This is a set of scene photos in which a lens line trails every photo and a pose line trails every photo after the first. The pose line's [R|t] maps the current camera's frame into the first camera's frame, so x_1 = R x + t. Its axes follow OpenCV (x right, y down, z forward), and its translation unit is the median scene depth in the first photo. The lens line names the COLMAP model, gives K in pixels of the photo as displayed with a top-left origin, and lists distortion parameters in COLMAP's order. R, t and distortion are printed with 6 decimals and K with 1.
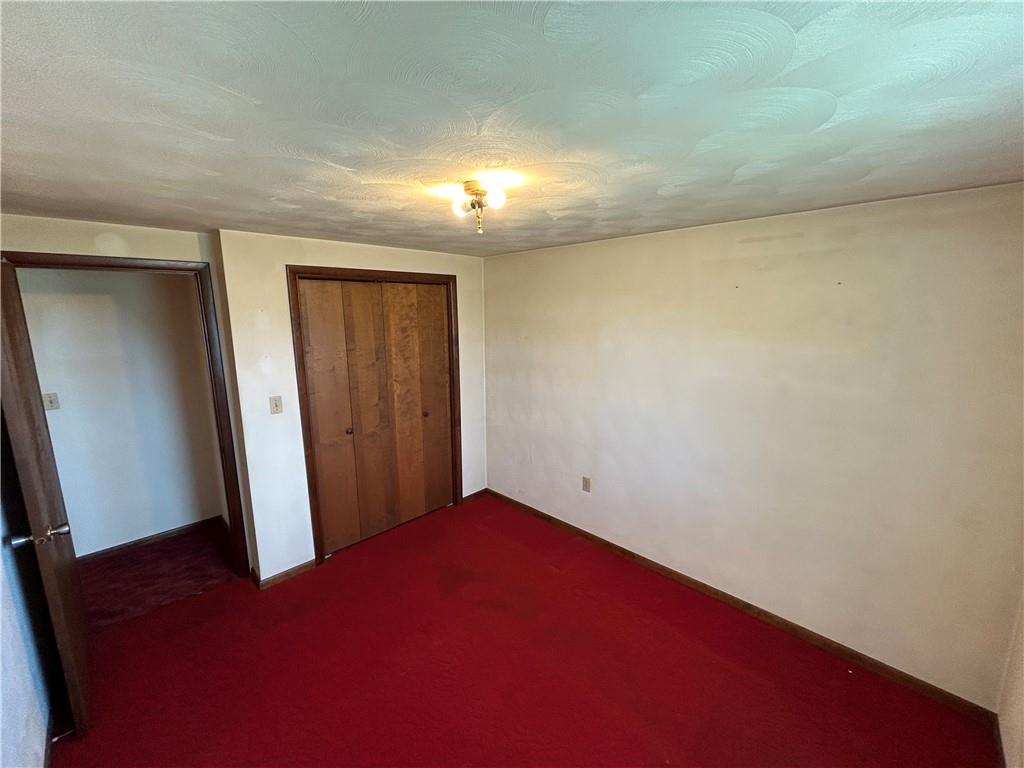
lens RADIAL K [[414.1, 0, 514.7], [0, 414.1, 381.7], [0, 0, 1]] dist [-0.000219, 0.000716]
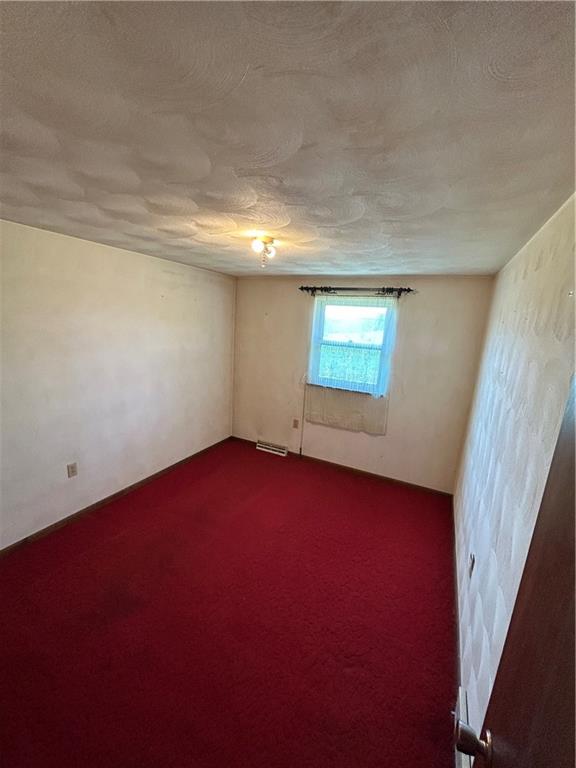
lens RADIAL K [[310.6, 0, 289.5], [0, 310.6, 387.3], [0, 0, 1]] dist [-0.000219, 0.000716]
pose [[-0.317767, -0.217771, 0.922822, -1.041566], [0.109627, 0.958302, 0.263893, -0.155951], [-0.941810, 0.185023, -0.280643, 1.000483]]
